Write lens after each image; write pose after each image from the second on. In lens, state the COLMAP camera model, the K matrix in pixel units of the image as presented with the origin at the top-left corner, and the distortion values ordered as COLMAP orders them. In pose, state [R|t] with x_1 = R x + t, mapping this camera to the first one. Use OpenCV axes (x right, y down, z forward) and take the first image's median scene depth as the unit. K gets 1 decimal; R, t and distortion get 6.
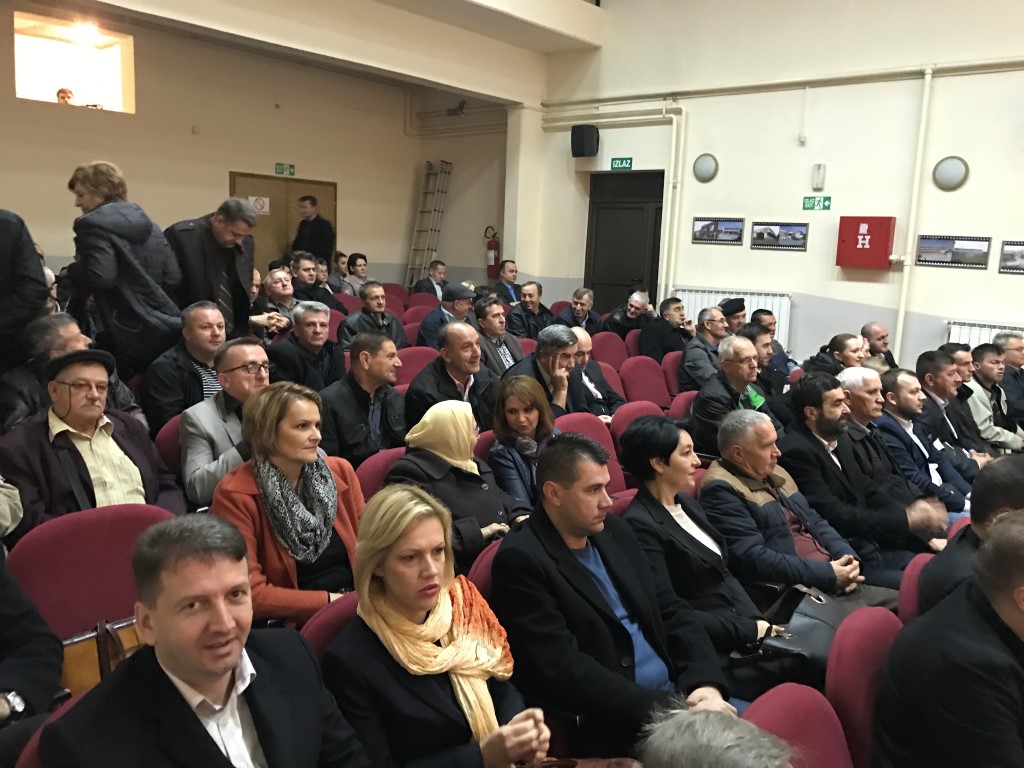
lens RADIAL K [[826.6, 0, 512.0], [0, 826.6, 384.0], [0, 0, 1]] dist [0.008599, 0.001460]
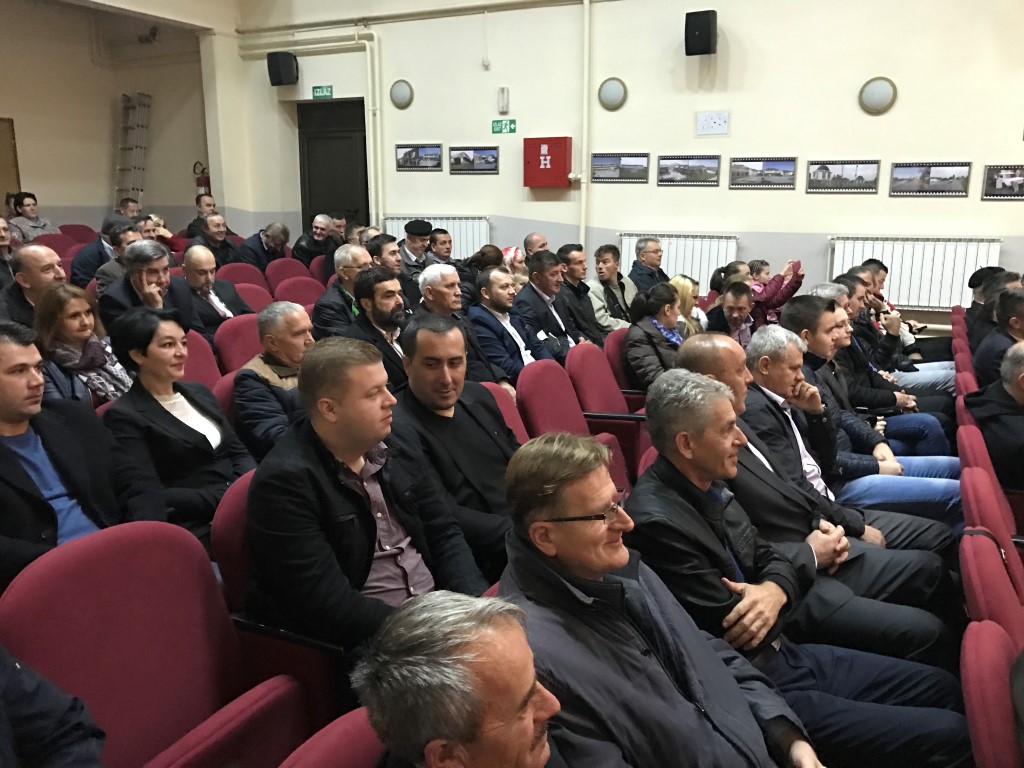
lens RADIAL K [[835.8, 0, 505.5], [0, 835.8, 369.3], [0, 0, 1]] dist [0.015047, 0.001292]
pose [[0.972209, -0.085398, 0.217982, 0.111615], [0.075523, 0.995721, 0.053257, 0.027876], [-0.221597, -0.035315, 0.974499, -0.032603]]
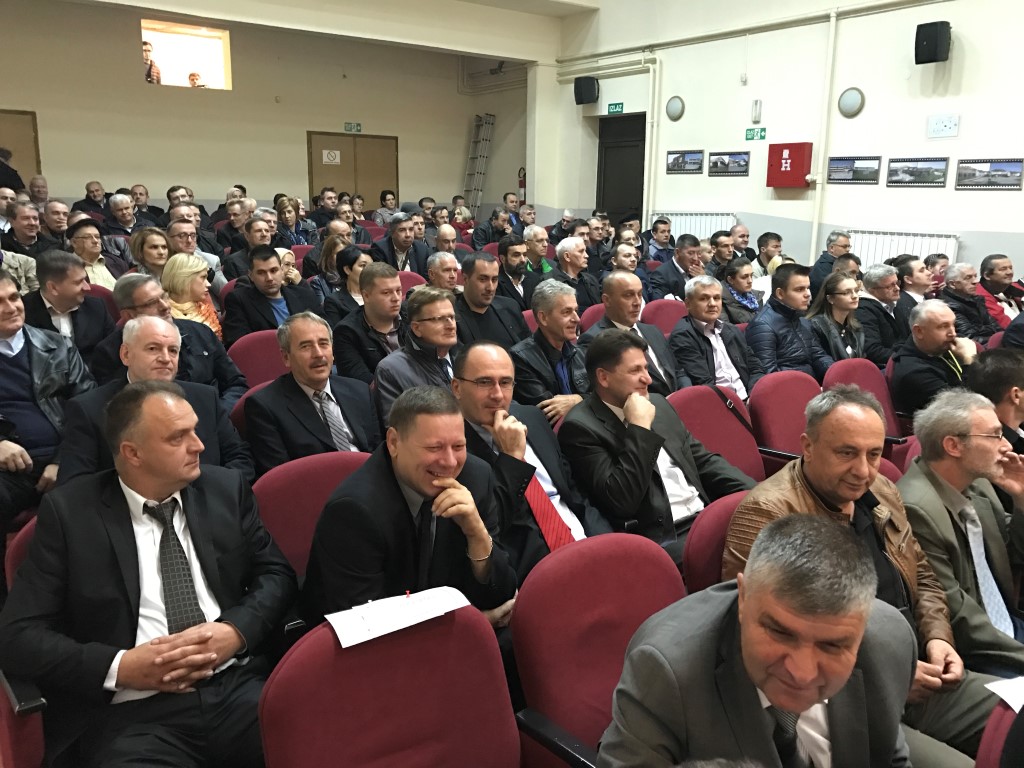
lens RADIAL K [[835.8, 0, 505.5], [0, 835.8, 369.3], [0, 0, 1]] dist [0.015047, 0.001292]
pose [[0.975902, 0.014748, -0.217711, 0.276473], [-0.007542, 0.999397, 0.033890, 0.073588], [0.218079, -0.031431, 0.975425, -0.233233]]
